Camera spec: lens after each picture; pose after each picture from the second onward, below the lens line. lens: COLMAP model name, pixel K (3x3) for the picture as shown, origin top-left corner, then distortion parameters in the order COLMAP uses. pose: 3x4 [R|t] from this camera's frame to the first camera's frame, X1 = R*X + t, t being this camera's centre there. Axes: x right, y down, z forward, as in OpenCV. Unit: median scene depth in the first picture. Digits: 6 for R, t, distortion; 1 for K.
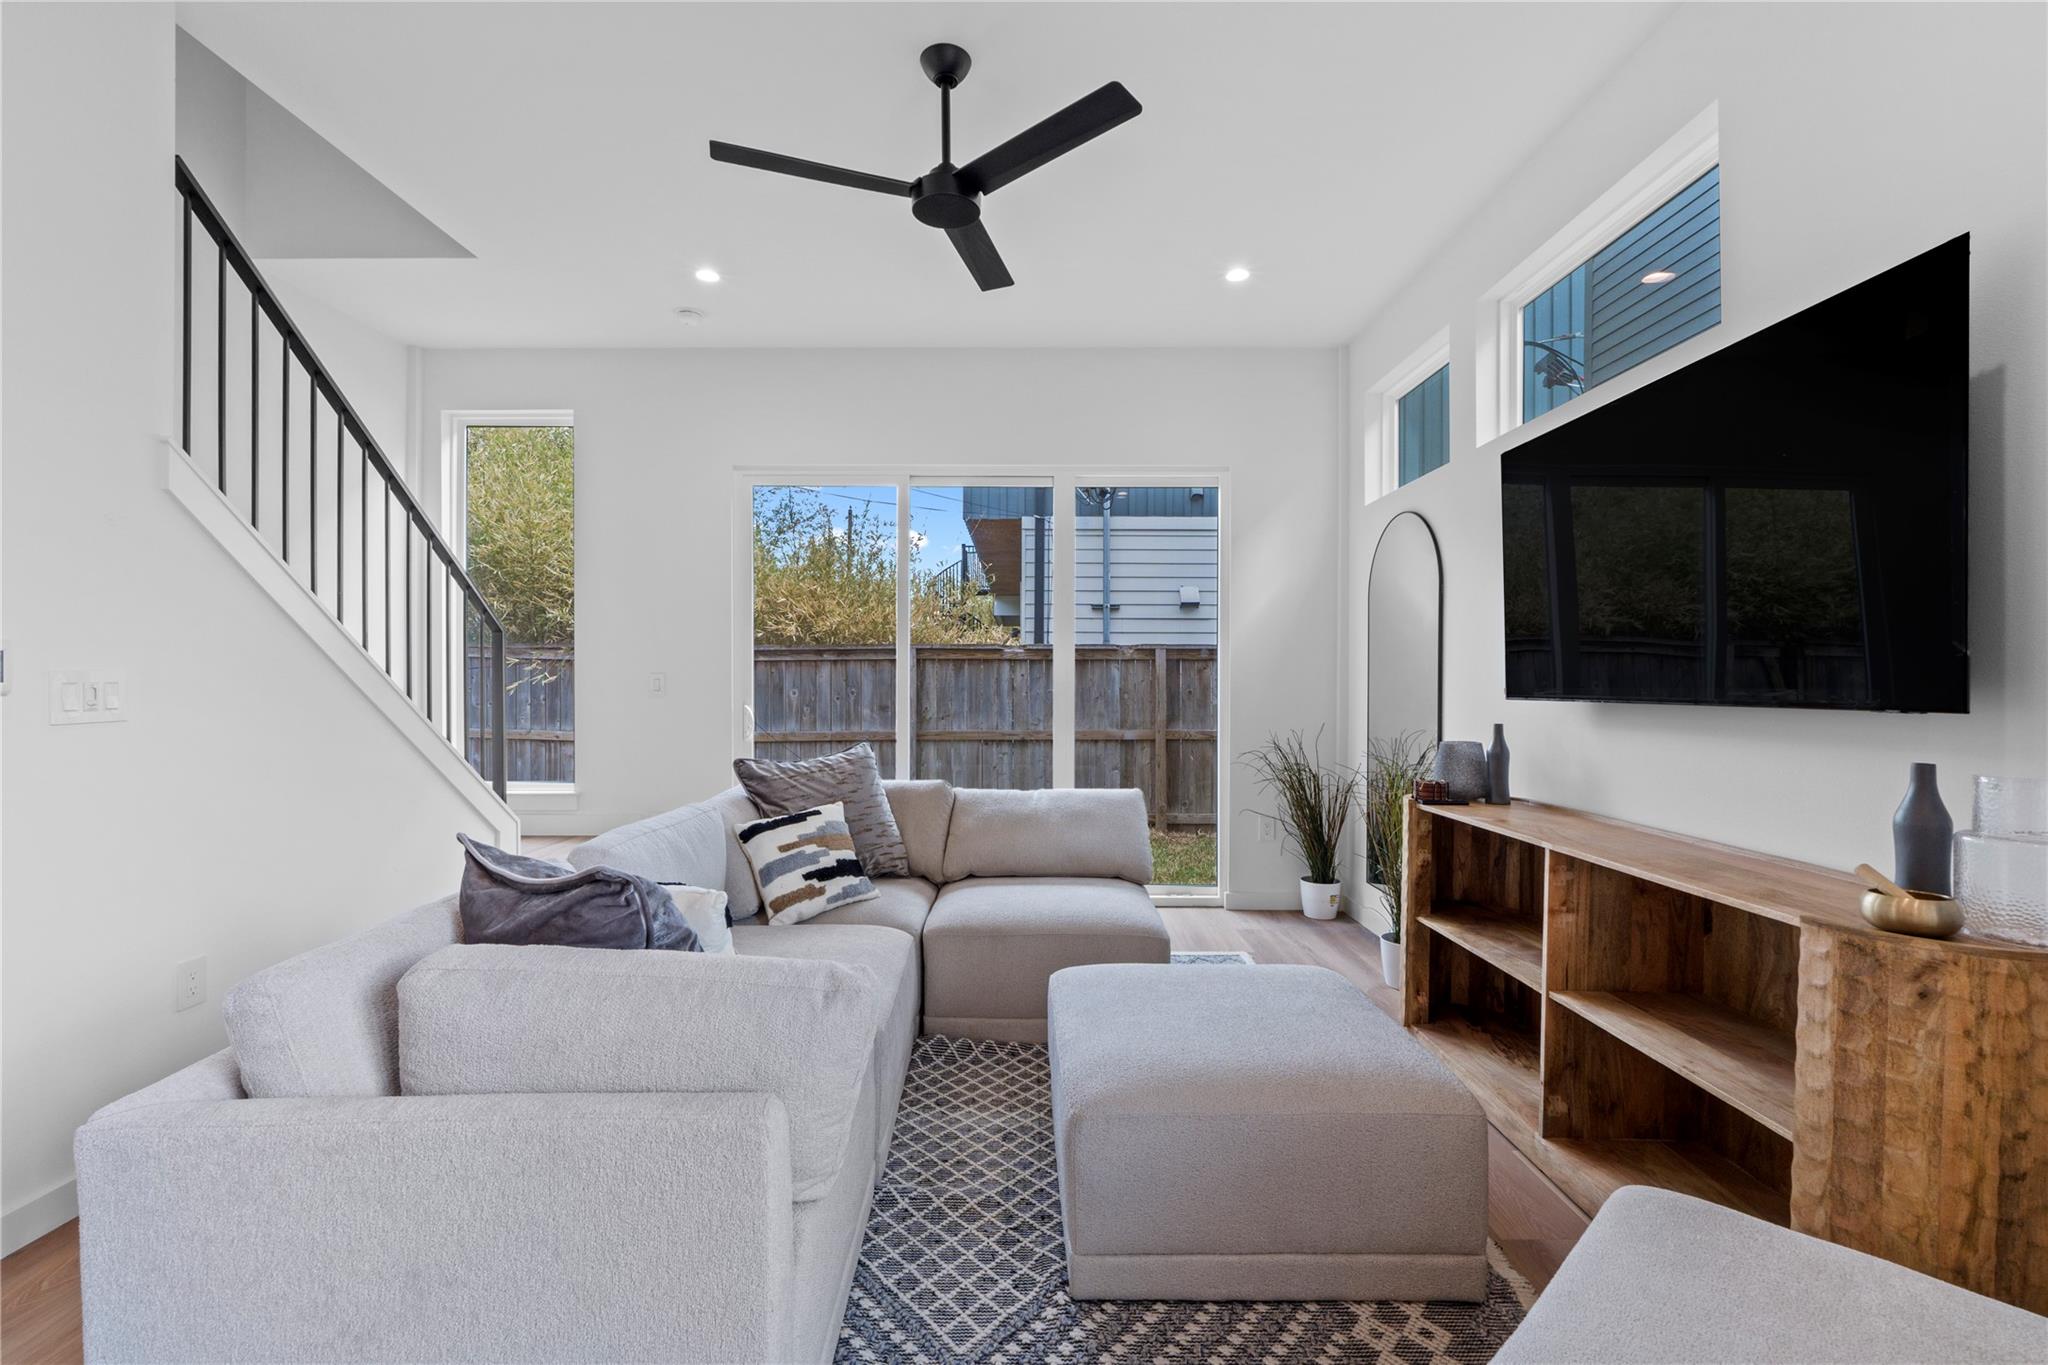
lens RADIAL K [[877.8, 0, 1024.0], [0, 877.8, 682.5], [0, 0, 1]] dist [0.024547, -0.008823]
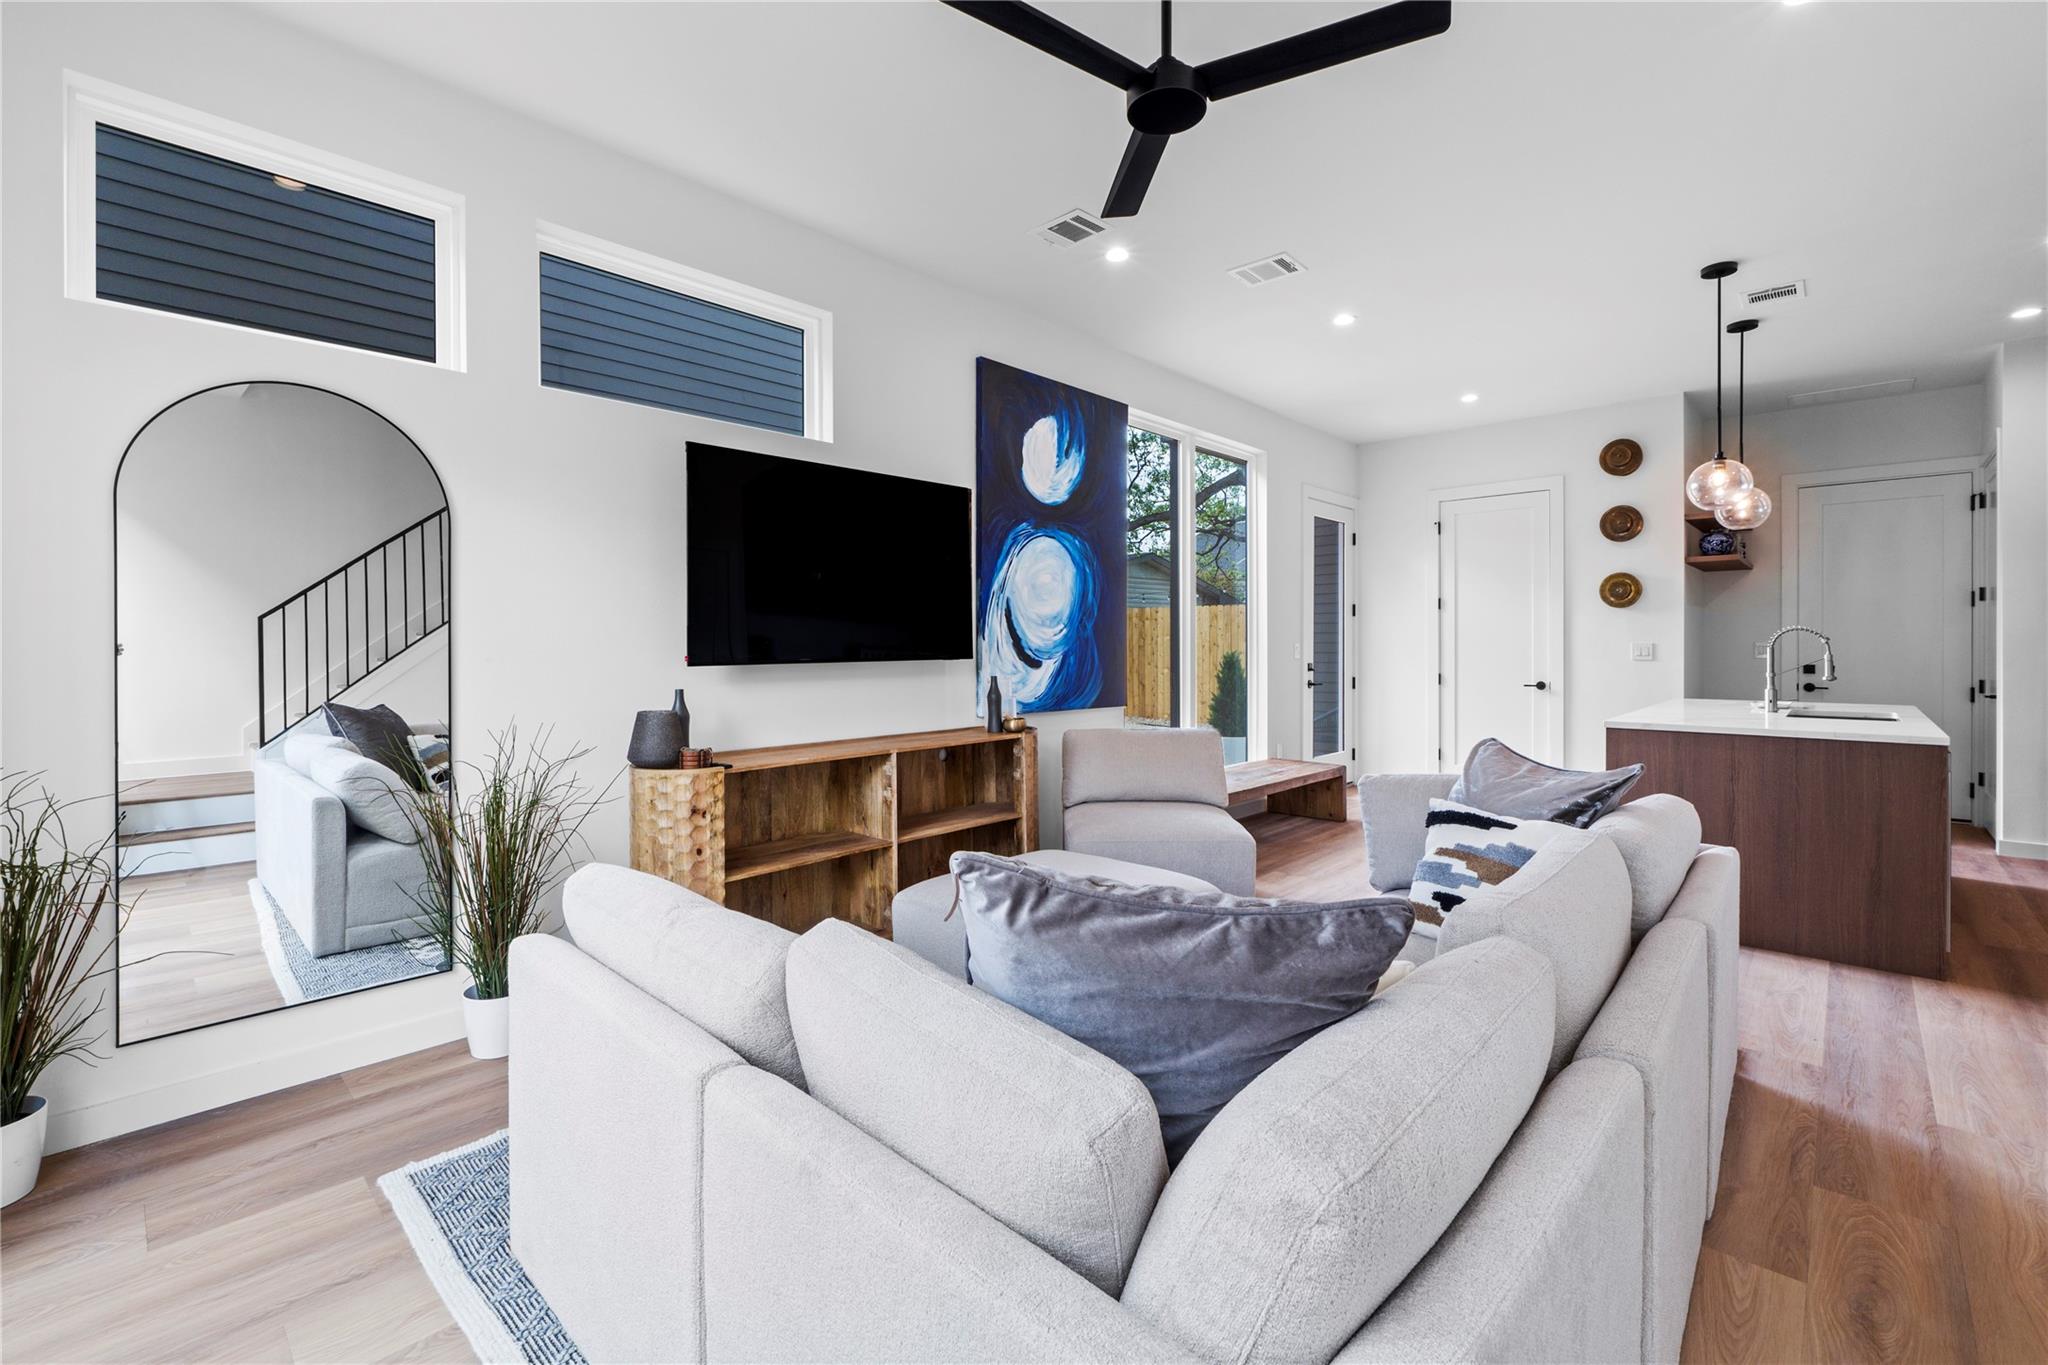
lens RADIAL K [[877.6, 0, 1018.2], [0, 877.6, 650.0], [0, 0, 1]] dist [-0.006444, 0.000323]
pose [[-0.723861, -0.003941, 0.689935, -0.455645], [0.003663, 0.999948, 0.009556, -0.008849], [-0.689936, 0.009445, -0.723808, 1.363458]]
